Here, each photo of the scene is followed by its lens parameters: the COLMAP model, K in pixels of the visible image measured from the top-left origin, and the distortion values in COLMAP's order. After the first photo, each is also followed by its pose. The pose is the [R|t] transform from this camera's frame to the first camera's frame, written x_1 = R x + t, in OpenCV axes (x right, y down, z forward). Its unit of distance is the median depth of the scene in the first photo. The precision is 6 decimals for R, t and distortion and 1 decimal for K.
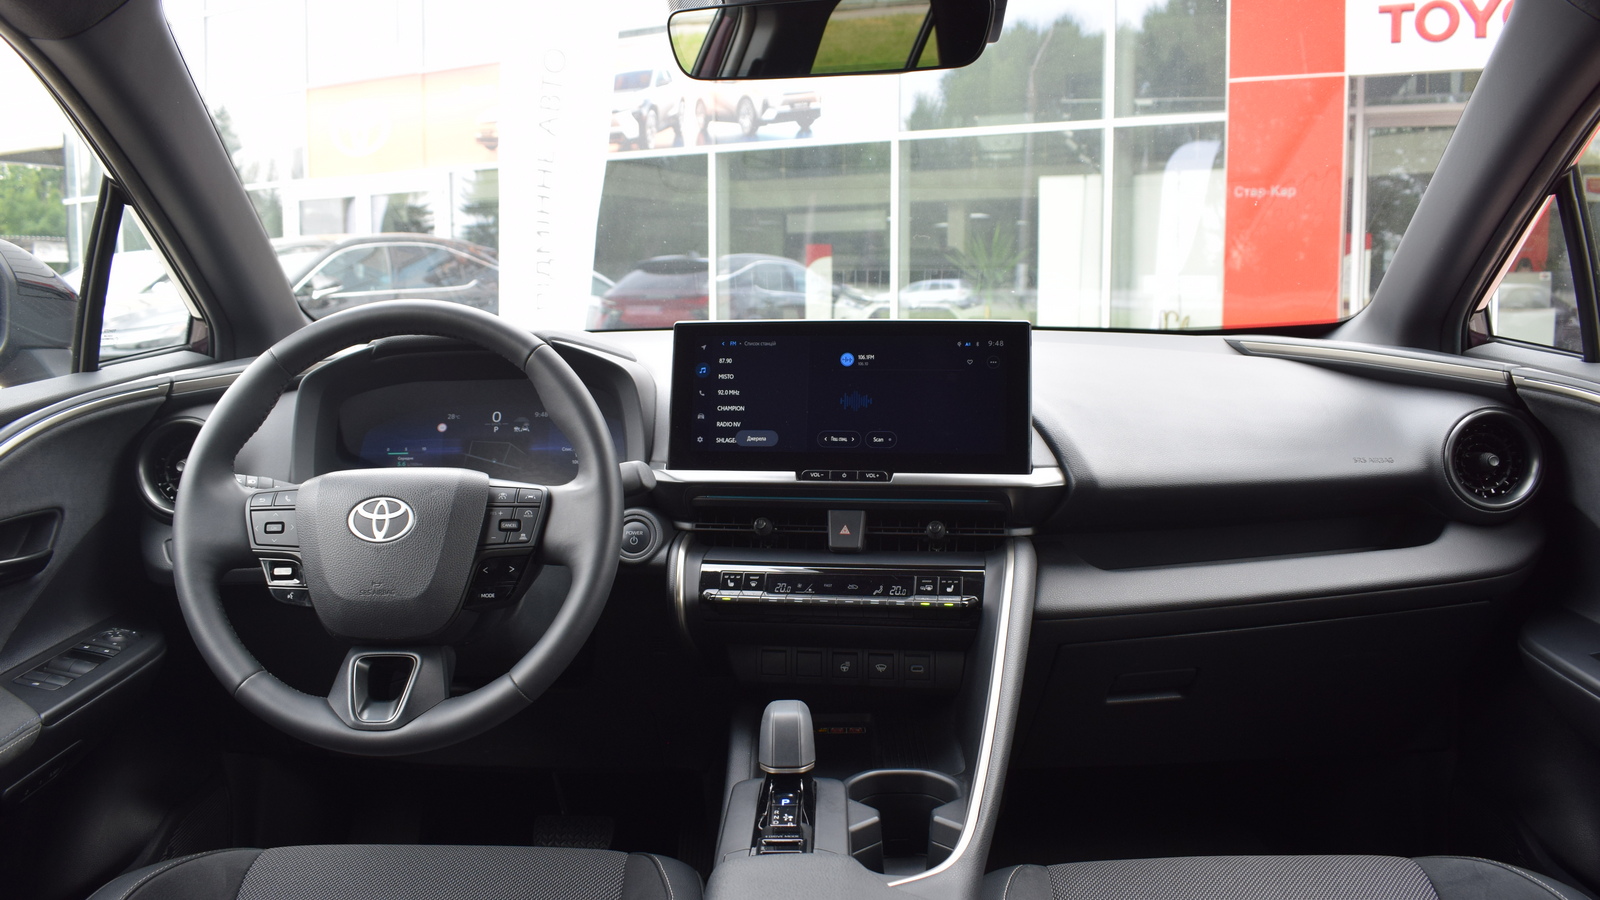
lens RADIAL K [[1222.3, 0, 800.0], [0, 1222.3, 360.7], [0, 0, 1]] dist [-0.107583, 0.026170]
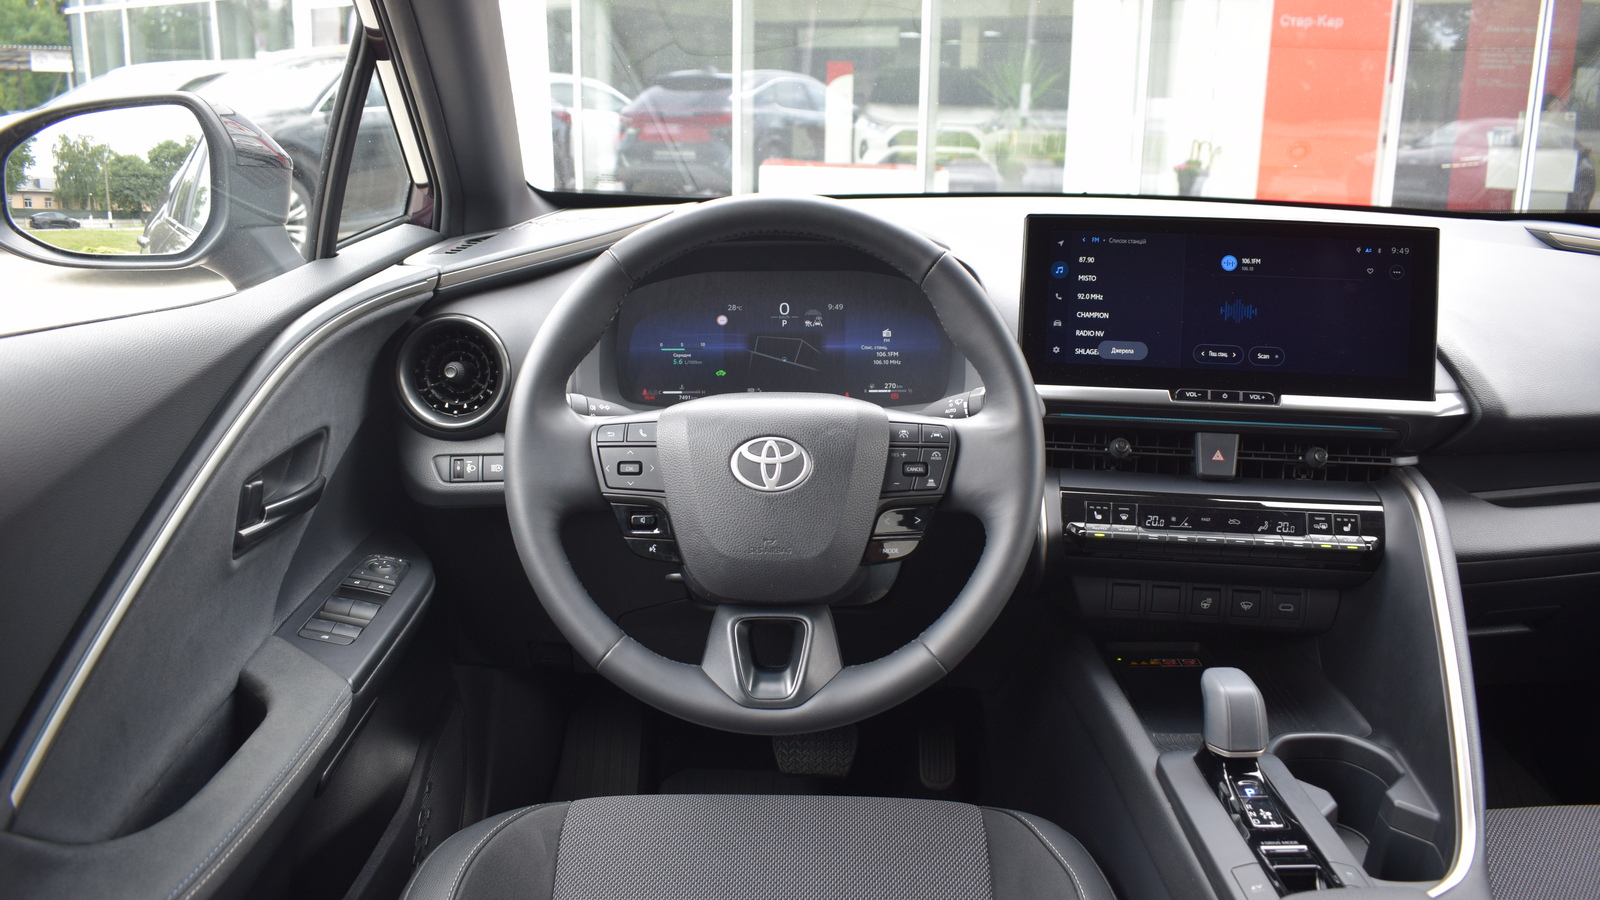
lens RADIAL K [[1222.3, 0, 800.0], [0, 1222.3, 360.7], [0, 0, 1]] dist [-0.107583, 0.026170]
pose [[0.999779, 0.020916, -0.002324, -0.273067], [-0.020344, 0.988838, 0.147601, -0.054611], [0.005385, -0.147521, 0.989044, 0.140492]]
